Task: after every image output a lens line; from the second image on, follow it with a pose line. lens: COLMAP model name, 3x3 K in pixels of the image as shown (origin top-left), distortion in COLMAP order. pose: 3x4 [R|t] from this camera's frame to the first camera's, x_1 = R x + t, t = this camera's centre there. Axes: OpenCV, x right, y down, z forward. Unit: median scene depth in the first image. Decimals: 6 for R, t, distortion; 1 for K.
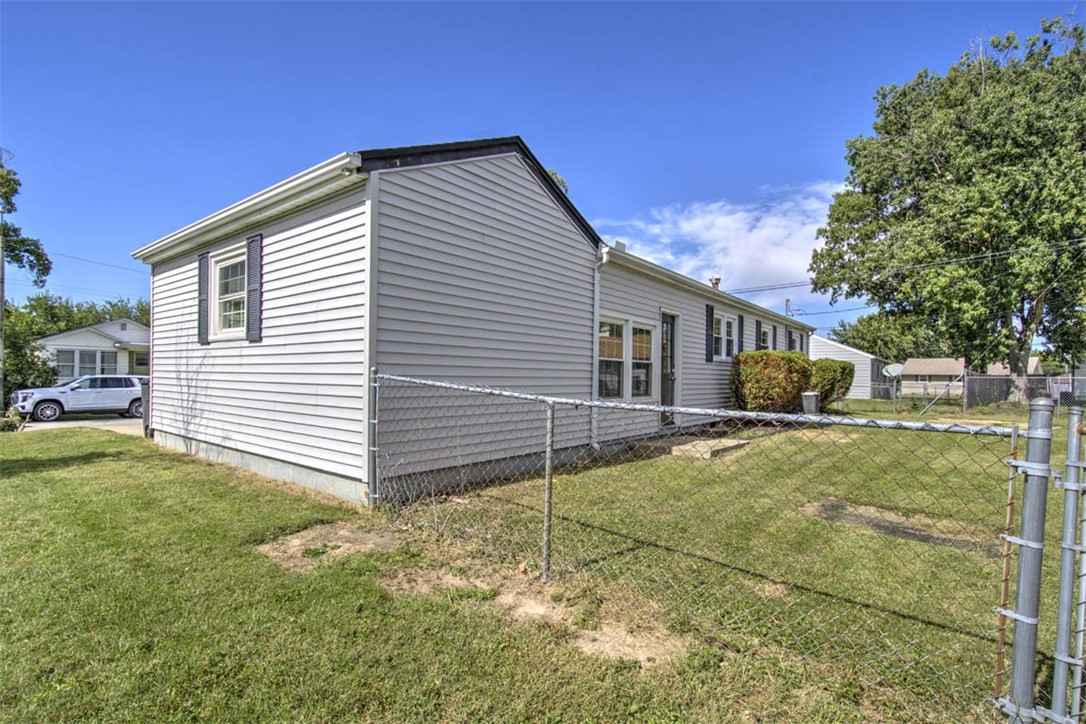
lens RADIAL K [[513.0, 0, 533.1], [0, 513.0, 375.5], [0, 0, 1]] dist [-0.001969, -0.000989]
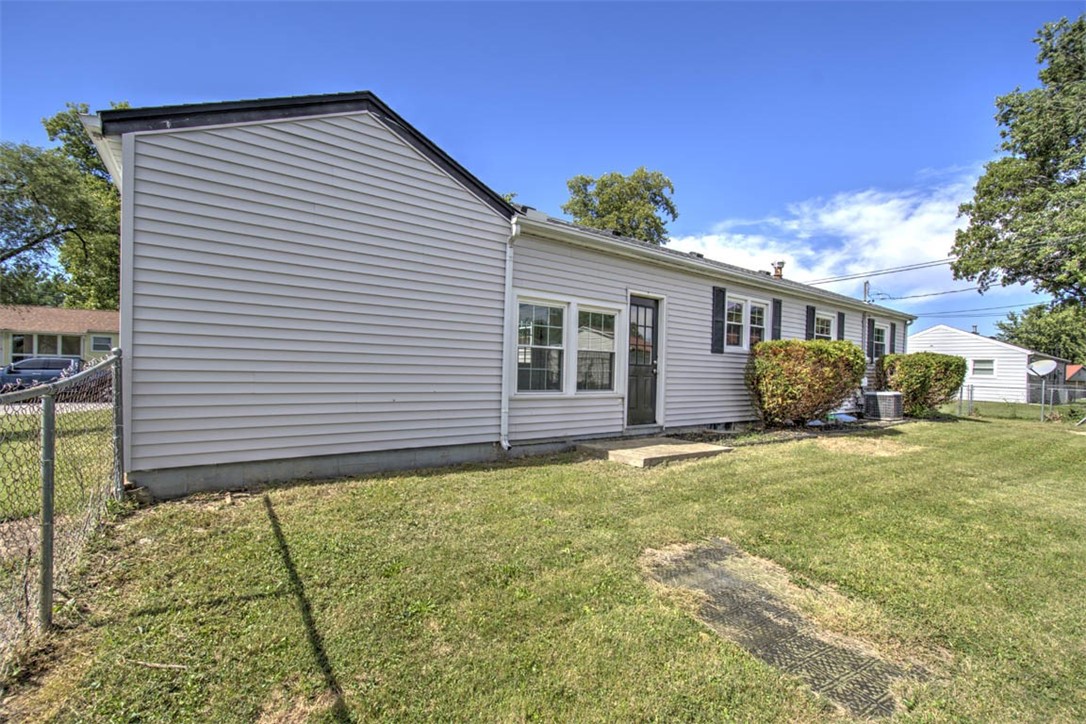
lens RADIAL K [[464.1, 0, 541.0], [0, 464.1, 374.5], [0, 0, 1]] dist [0.001813, -0.003395]
pose [[0.963967, 0.015011, -0.265597, 0.174854], [-0.012885, 0.999869, 0.009745, 0.003692], [0.265708, -0.005972, 0.964035, 0.111189]]
